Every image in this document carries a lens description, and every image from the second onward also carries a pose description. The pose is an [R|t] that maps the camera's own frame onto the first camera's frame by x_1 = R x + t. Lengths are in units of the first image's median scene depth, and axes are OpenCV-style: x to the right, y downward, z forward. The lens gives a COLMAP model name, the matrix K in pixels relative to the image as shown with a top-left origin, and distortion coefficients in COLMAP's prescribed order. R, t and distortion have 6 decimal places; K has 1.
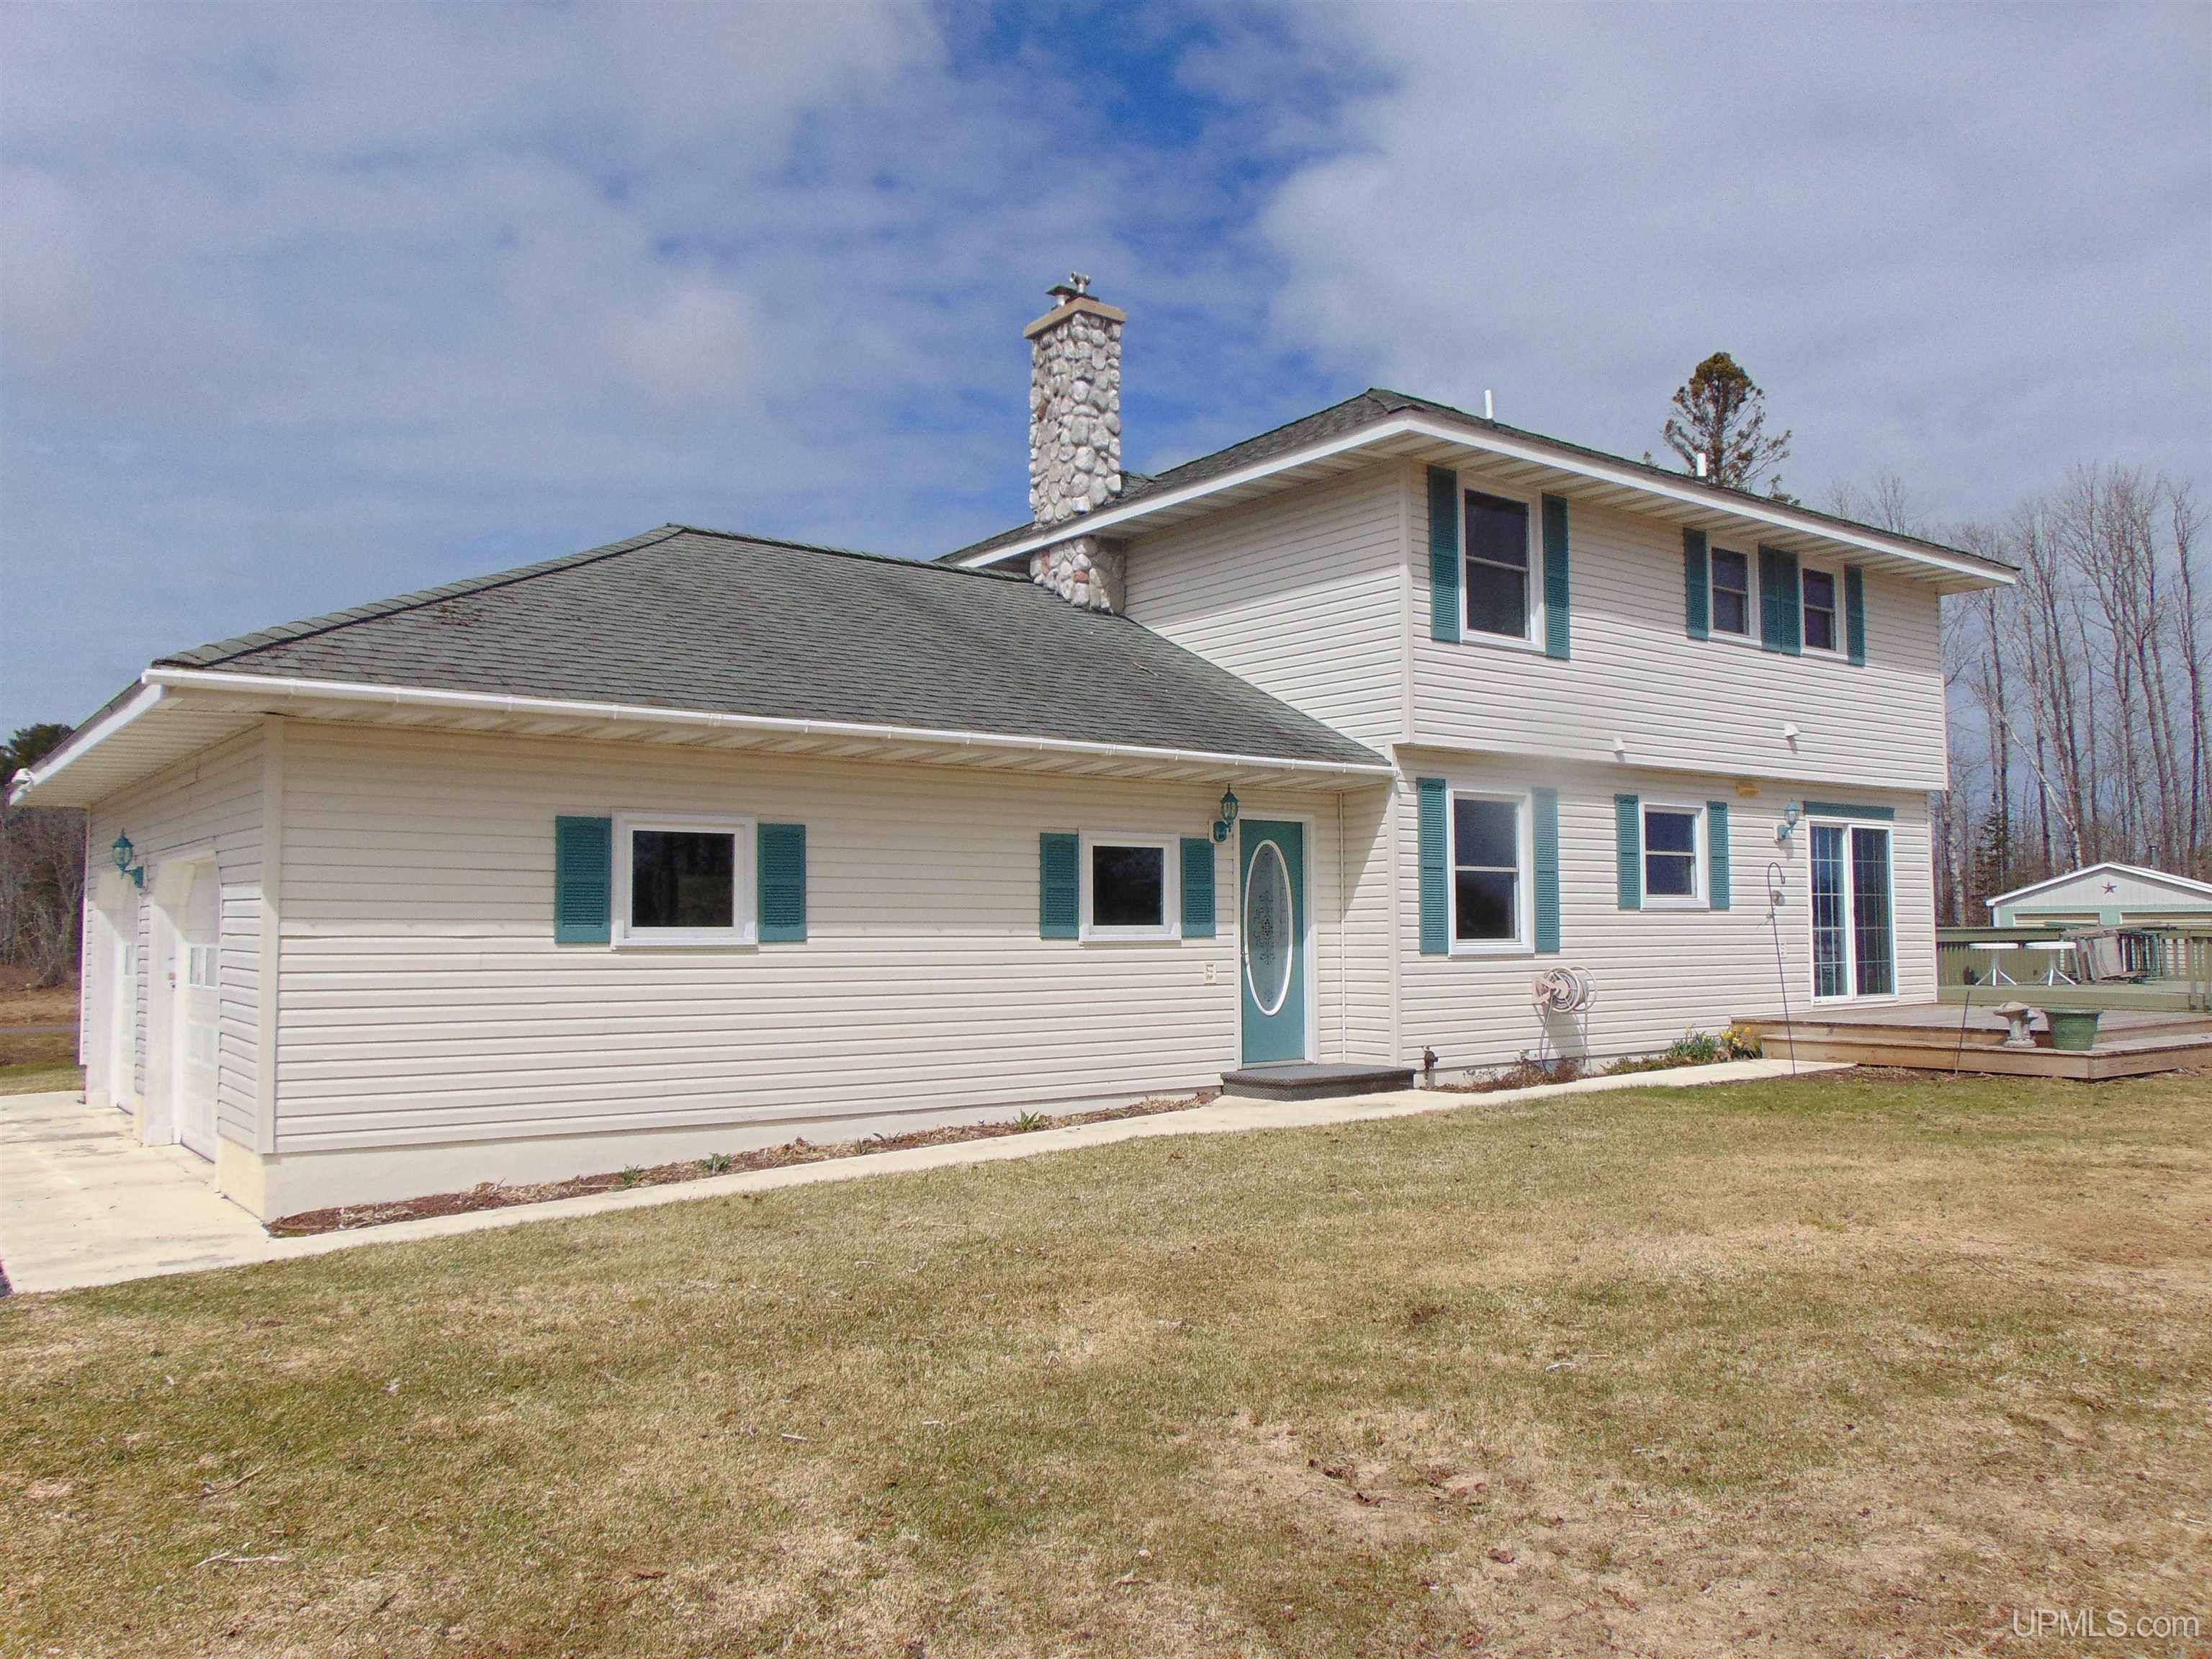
lens RADIAL K [[1682.0, 0, 1106.0], [0, 1682.0, 829.5], [0, 0, 1]] dist [-0.045043, 0.098579]
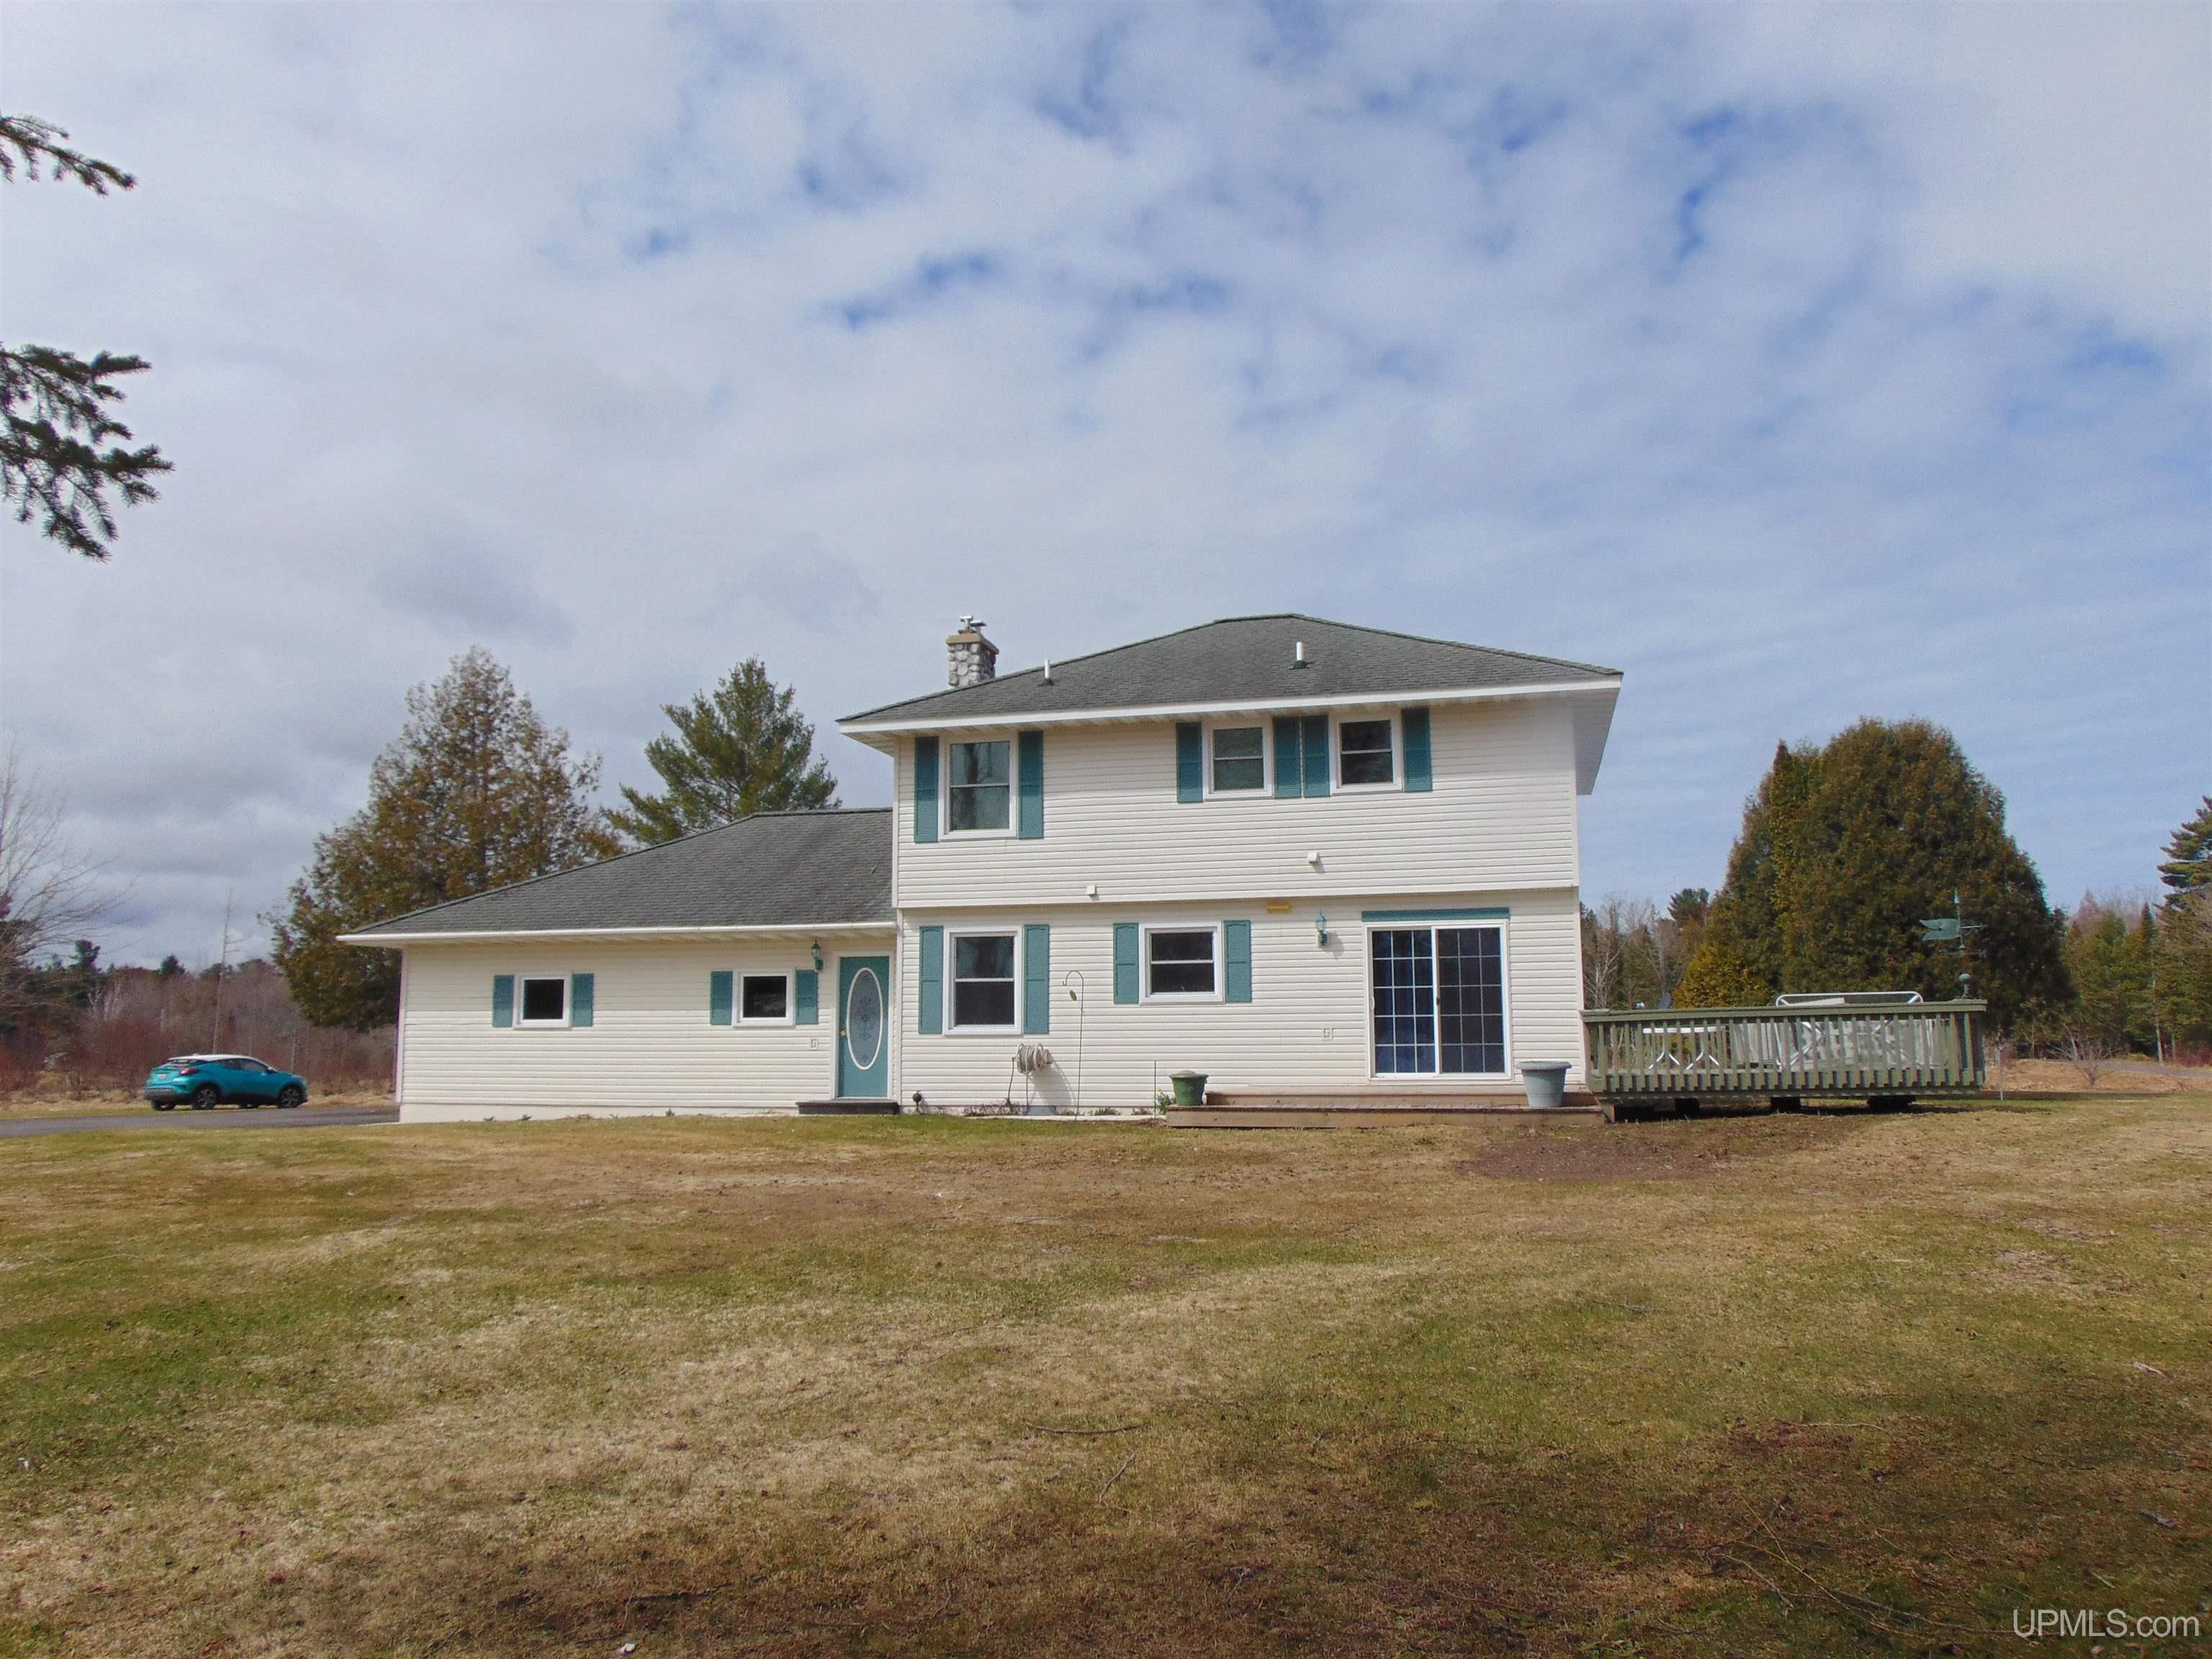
lens RADIAL K [[1682.0, 0, 1106.0], [0, 1682.0, 829.5], [0, 0, 1]] dist [-0.045043, 0.098579]
pose [[0.617413, -0.099258, -0.780352, 1.436489], [0.047855, 0.994909, -0.088686, 0.026926], [0.785182, 0.017412, 0.619020, 0.108093]]
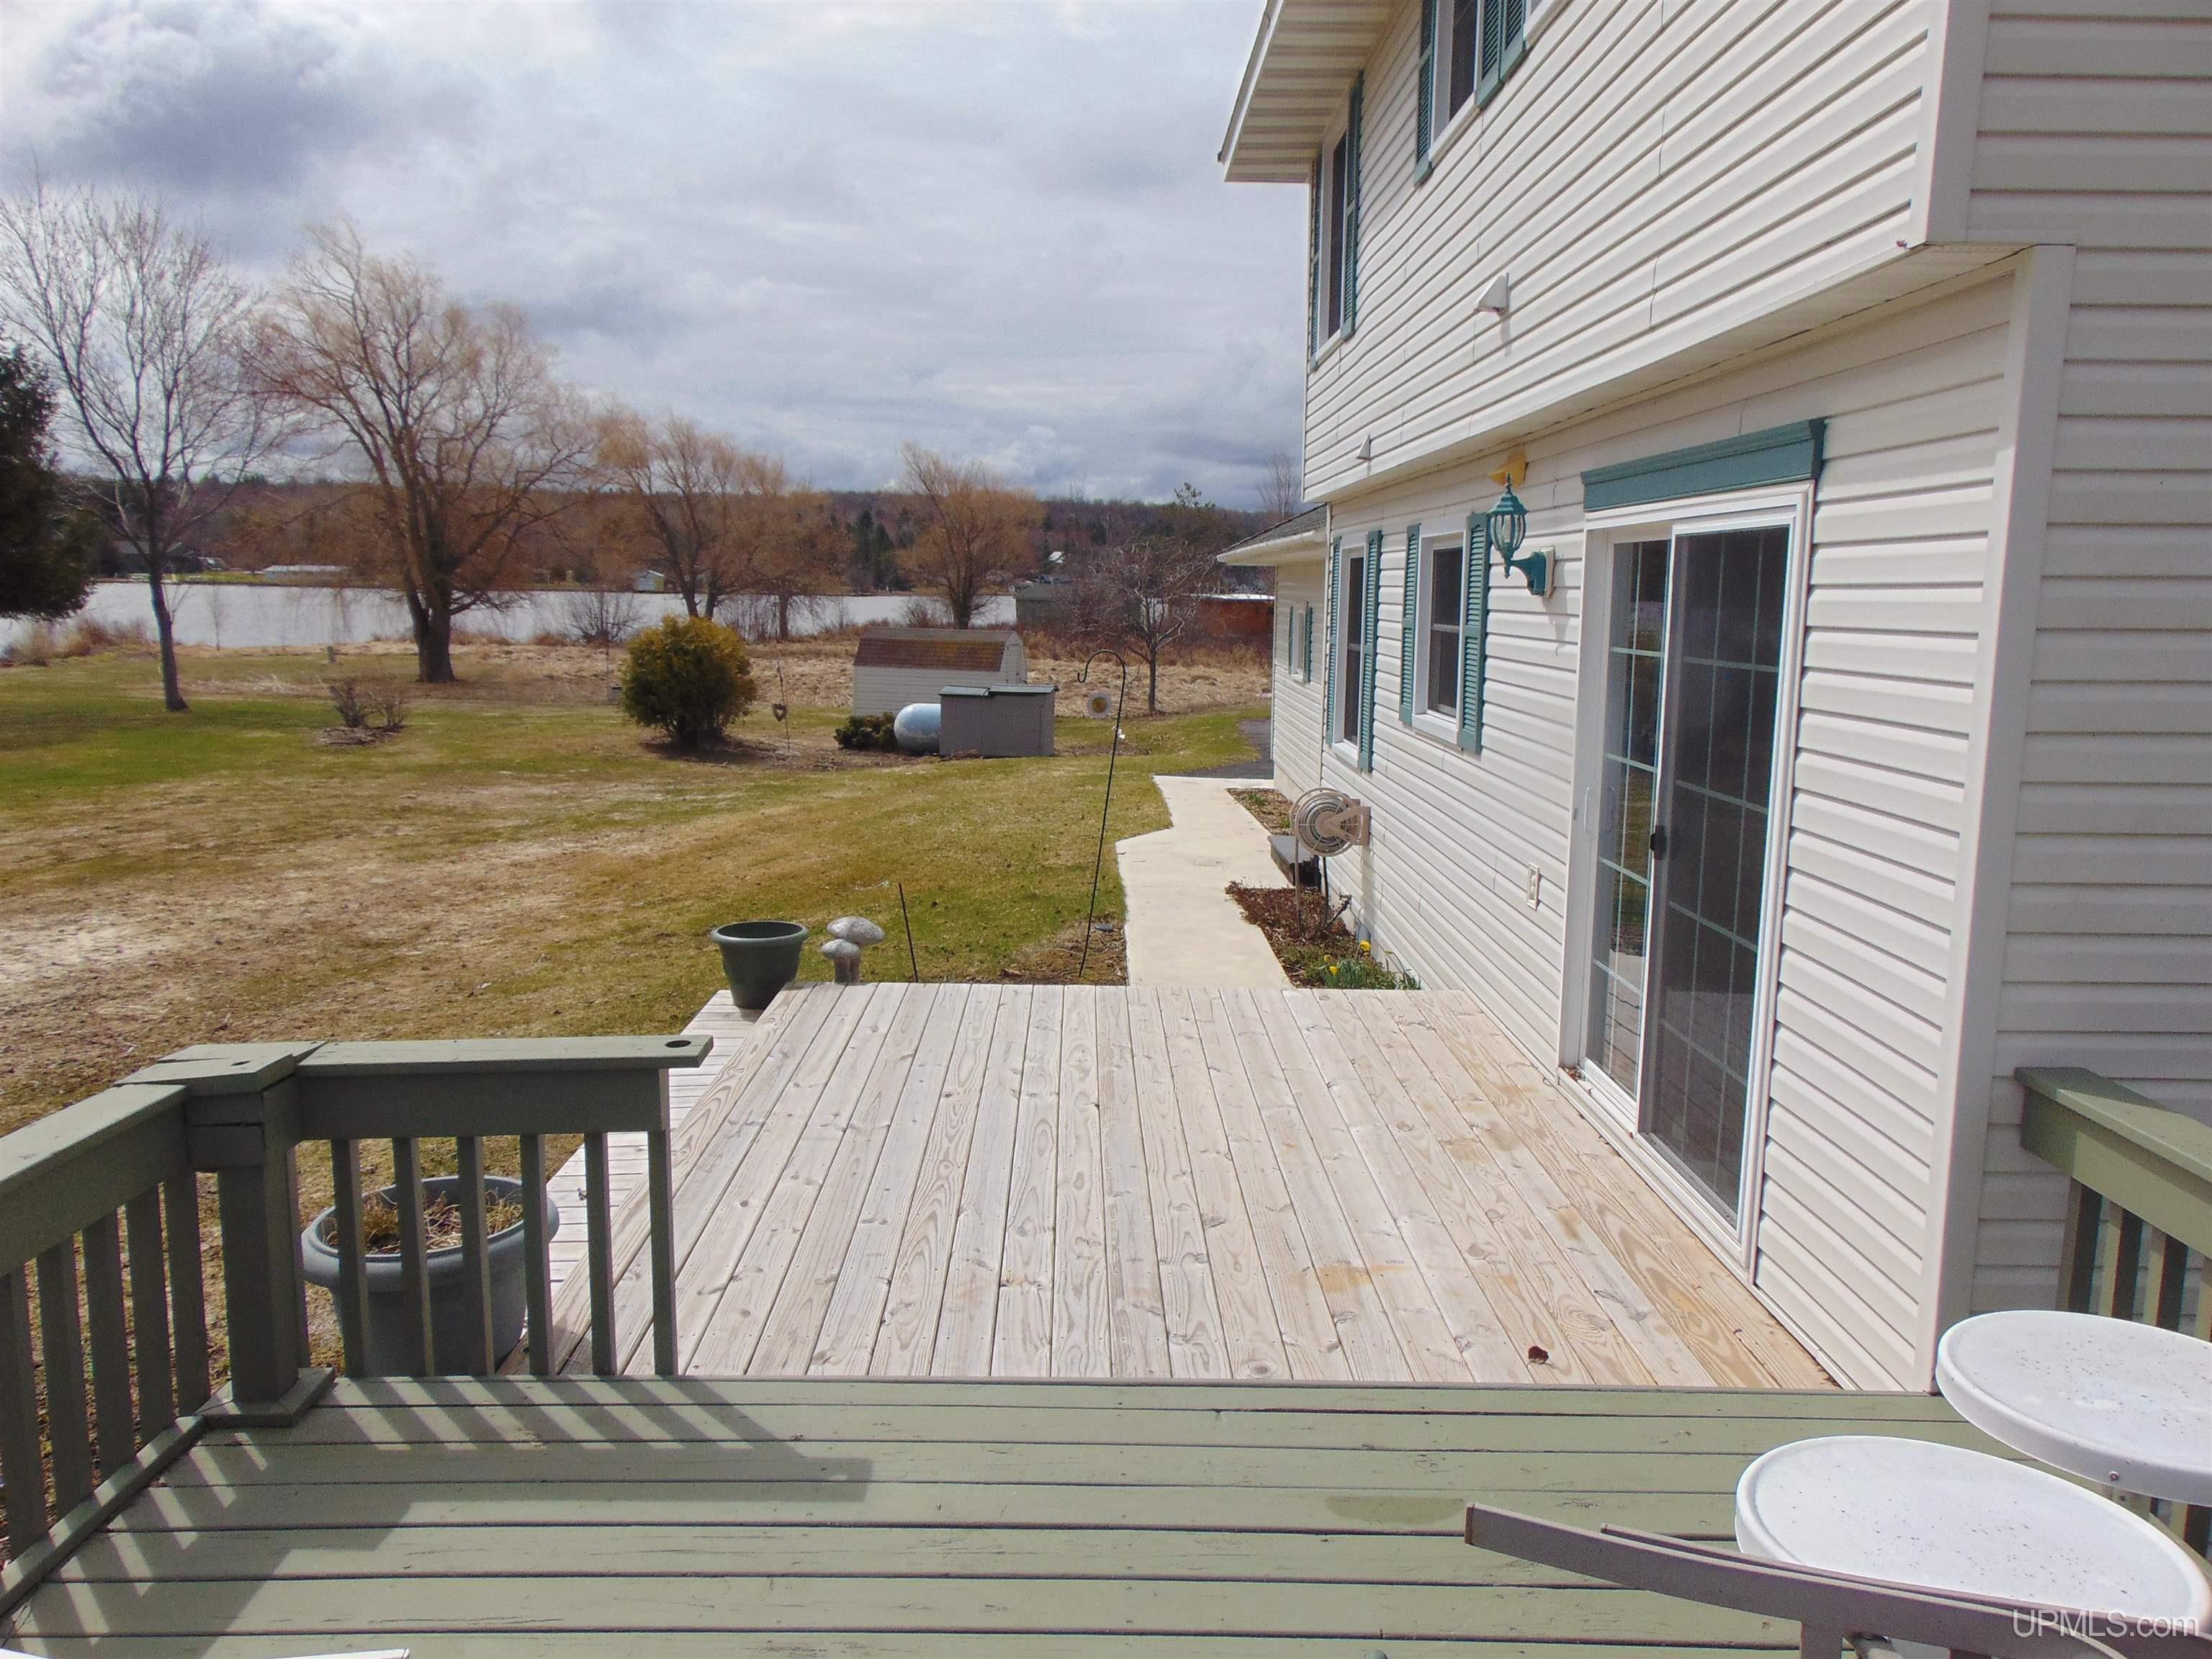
lens RADIAL K [[1682.0, 0, 1106.0], [0, 1682.0, 829.5], [0, 0, 1]] dist [-0.045043, 0.098579]
pose [[-0.591570, 0.109243, -0.798819, 0.870787], [0.031380, 0.993147, 0.112580, 0.016737], [0.805643, 0.041532, -0.590944, 1.282627]]
